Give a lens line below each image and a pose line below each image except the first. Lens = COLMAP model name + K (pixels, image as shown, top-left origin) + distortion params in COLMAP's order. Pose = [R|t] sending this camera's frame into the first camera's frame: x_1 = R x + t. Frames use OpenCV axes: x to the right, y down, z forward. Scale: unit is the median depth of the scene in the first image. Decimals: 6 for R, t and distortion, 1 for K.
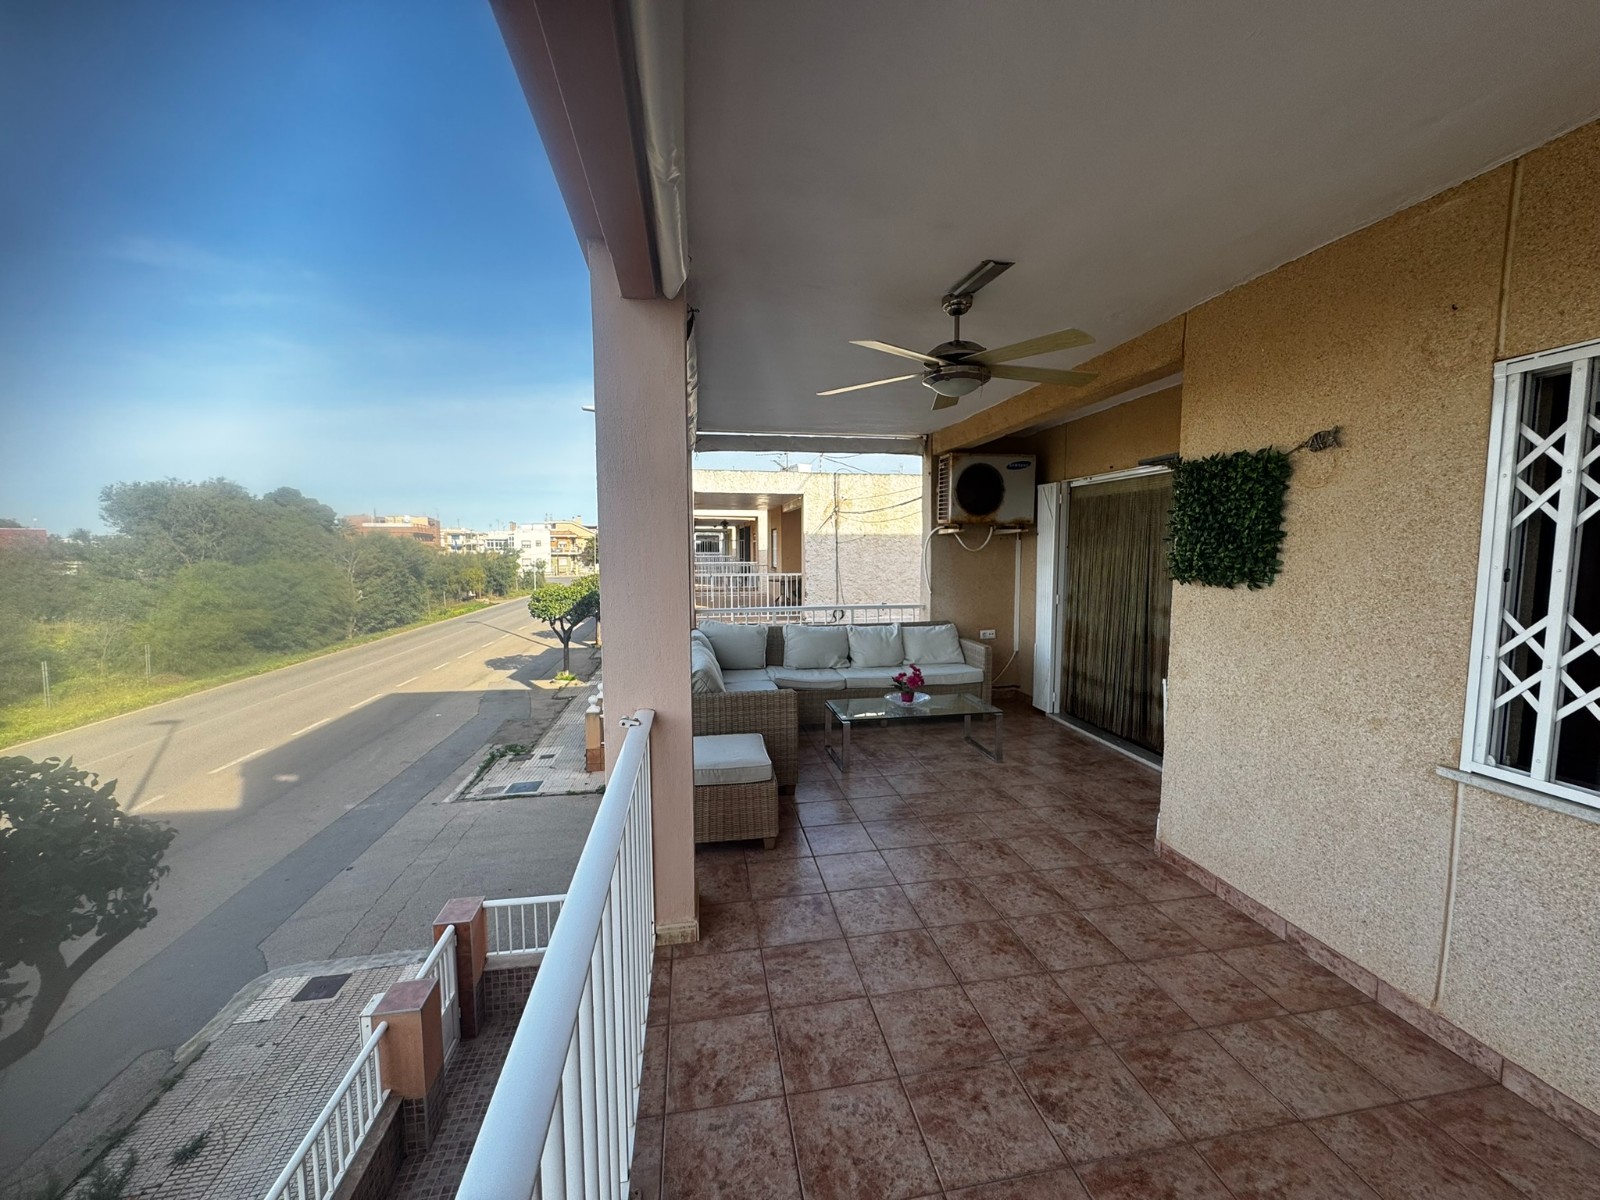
lens RADIAL K [[637.9, 0, 800.0], [0, 637.9, 600.0], [0, 0, 1]] dist [-0.001683, 0.000144]
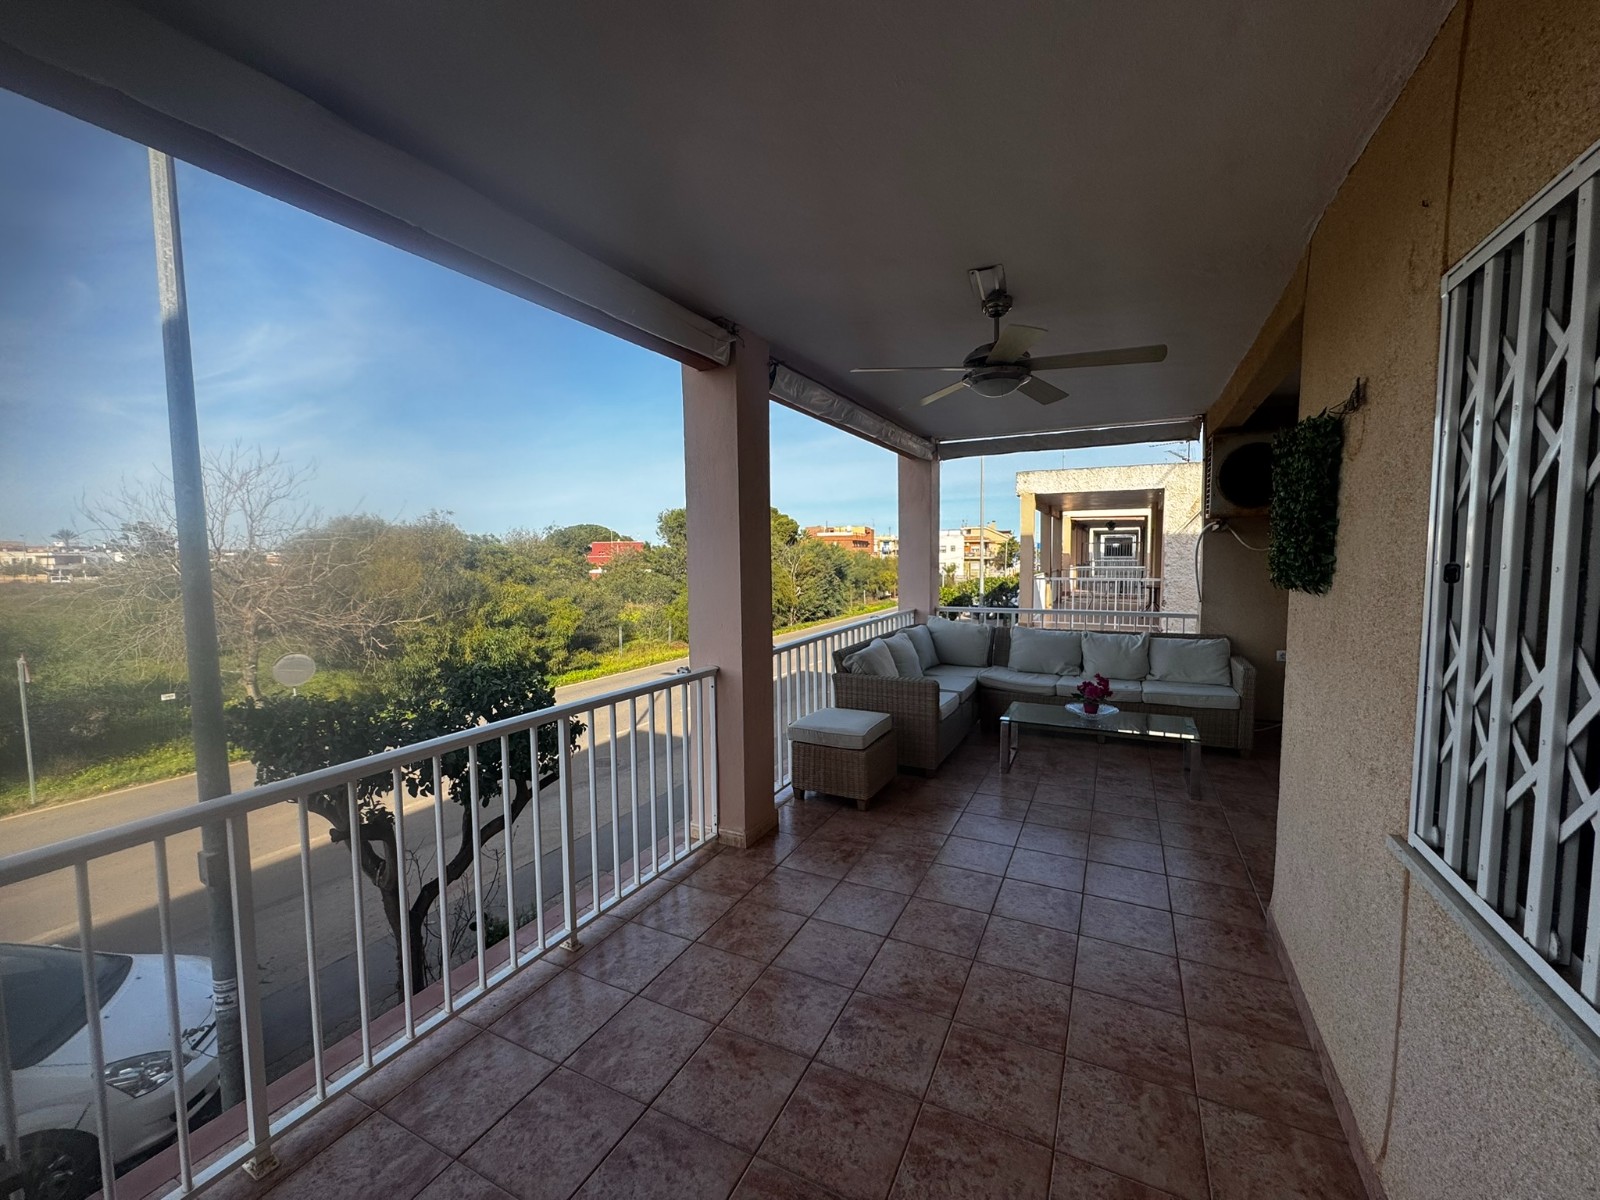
lens RADIAL K [[637.9, 0, 800.0], [0, 637.9, 600.0], [0, 0, 1]] dist [-0.001683, 0.000144]
pose [[0.806001, 0.038751, -0.590644, 0.292413], [-0.042985, 0.999052, 0.006888, 0.005404], [0.590351, 0.019837, 0.806903, 0.001346]]
